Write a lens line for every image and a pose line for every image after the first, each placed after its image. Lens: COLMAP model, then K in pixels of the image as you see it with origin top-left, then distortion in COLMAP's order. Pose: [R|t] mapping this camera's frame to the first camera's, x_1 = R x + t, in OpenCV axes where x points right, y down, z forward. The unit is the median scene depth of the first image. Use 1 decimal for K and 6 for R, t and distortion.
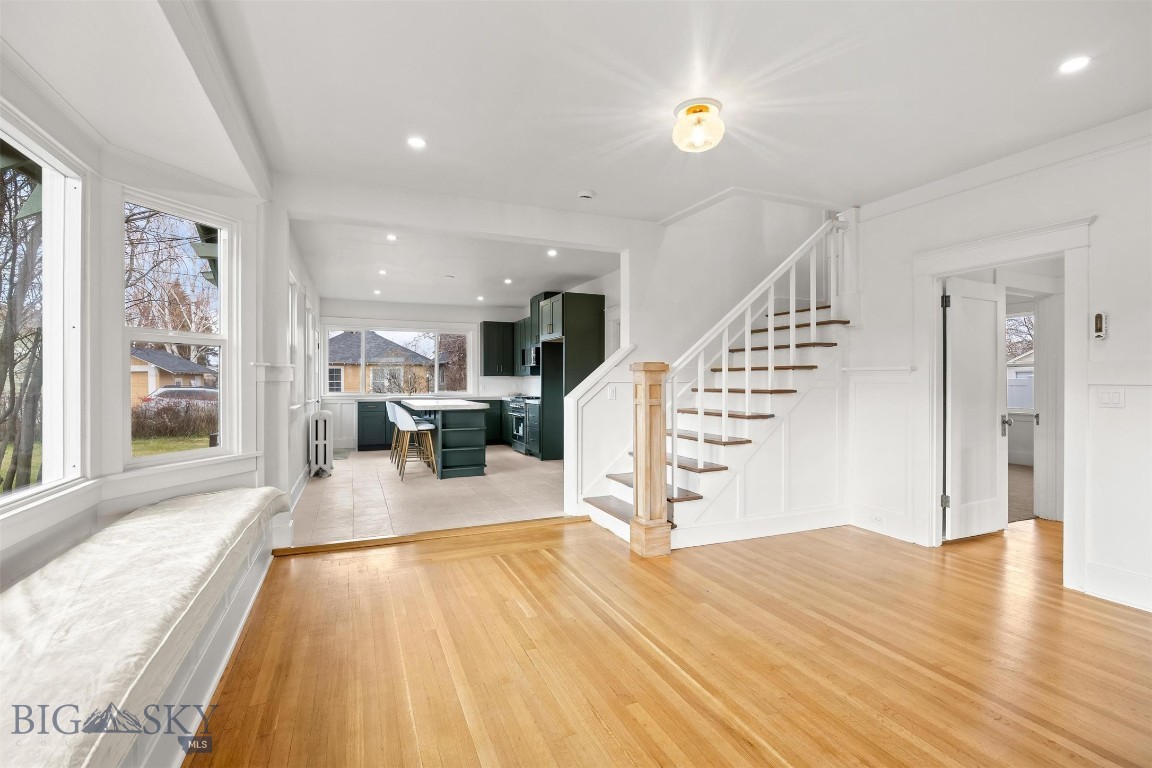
lens RADIAL K [[530.6, 0, 576.0], [0, 530.6, 384.0], [0, 0, 1]] dist [0.000076, -0.000063]
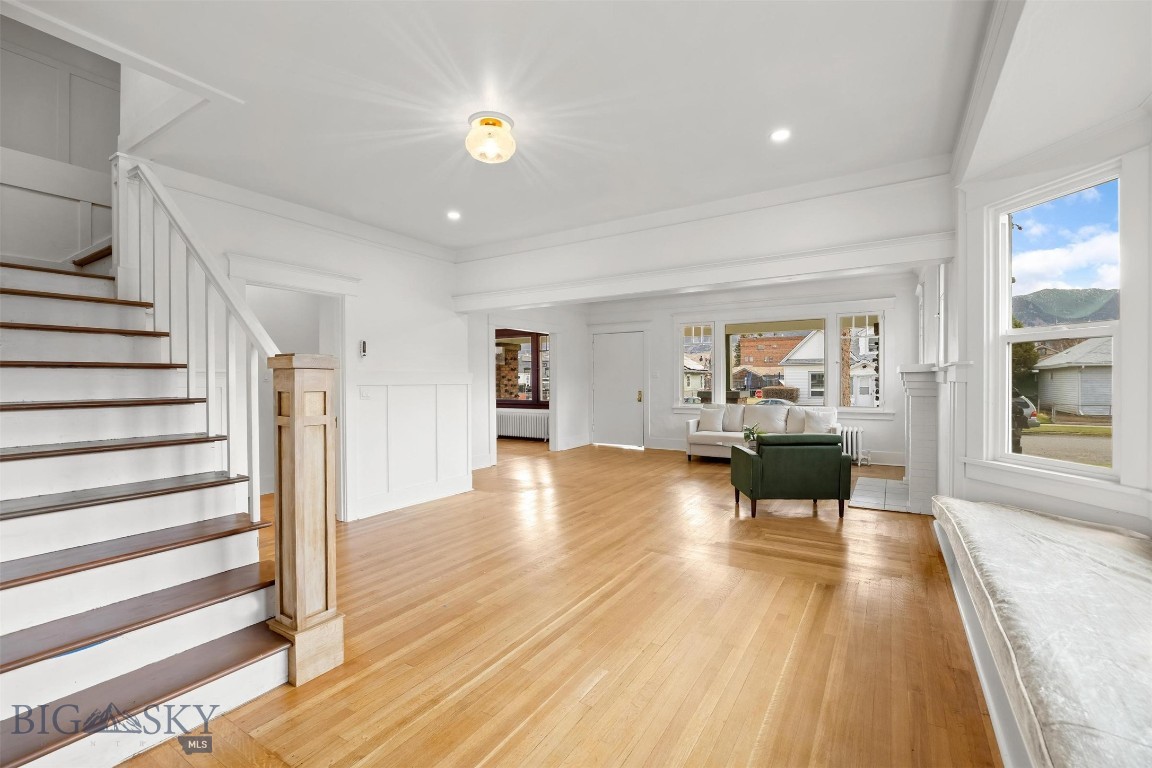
lens RADIAL K [[511.1, 0, 576.0], [0, 511.1, 384.0], [0, 0, 1]] dist [0.000196, -0.000042]
pose [[-0.579052, -0.003109, 0.815285, -0.629750], [0.009056, 0.999907, 0.010245, -0.012184], [-0.815240, 0.013316, -0.578970, 1.332705]]
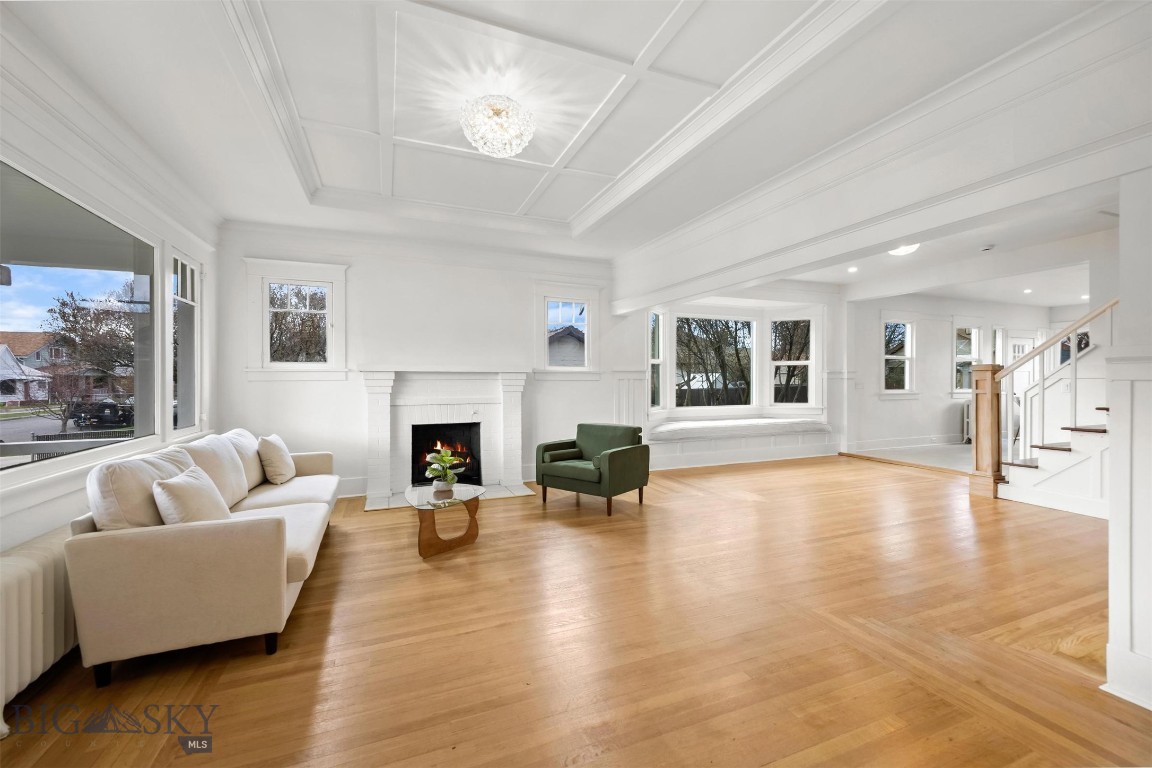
lens RADIAL K [[469.6, 0, 576.0], [0, 469.6, 384.0], [0, 0, 1]] dist [0.006314, -0.000027]
pose [[-0.011340, 0.010022, -0.999885, 1.783990], [-0.002802, 0.999946, 0.010054, 0.002918], [0.999932, 0.002916, -0.011311, -0.139623]]
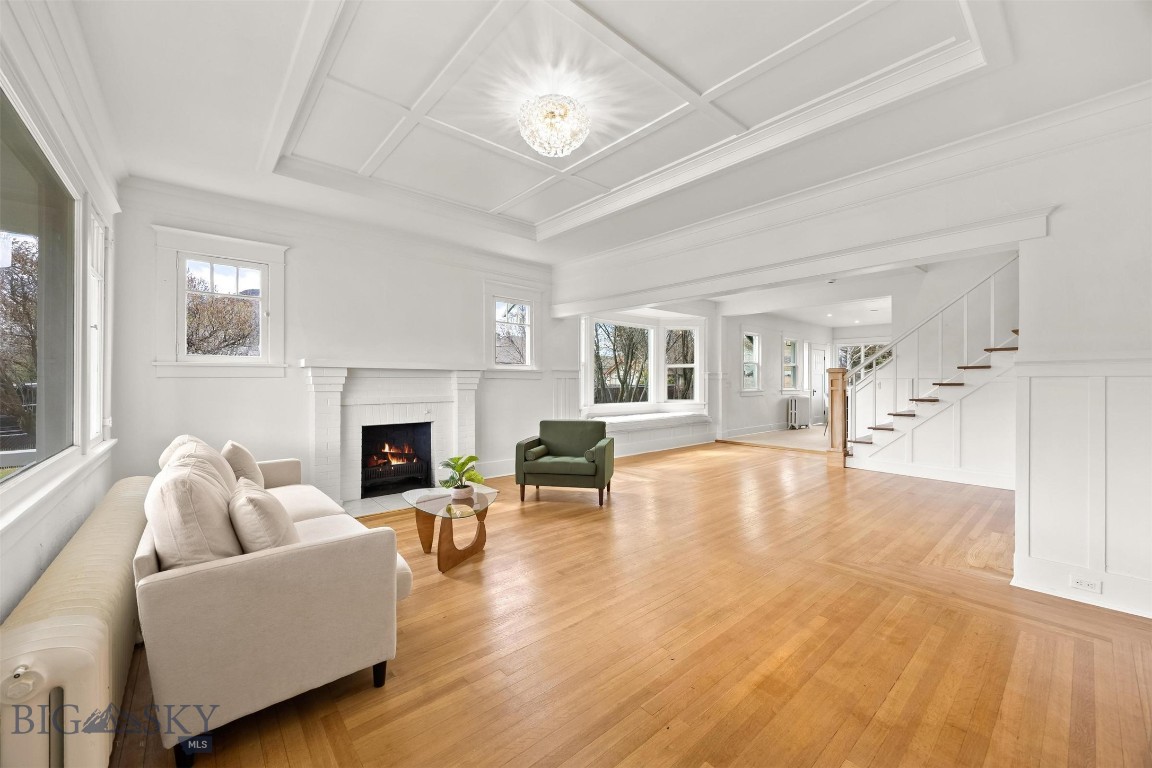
lens RADIAL K [[445.1, 0, 571.0], [0, 445.1, 383.3], [0, 0, 1]] dist [-0.001341, -0.000266]
pose [[0.308098, 0.006147, -0.951335, 1.715393], [-0.005984, 0.999972, 0.004523, 0.015564], [0.951336, 0.004299, 0.308127, -0.538150]]
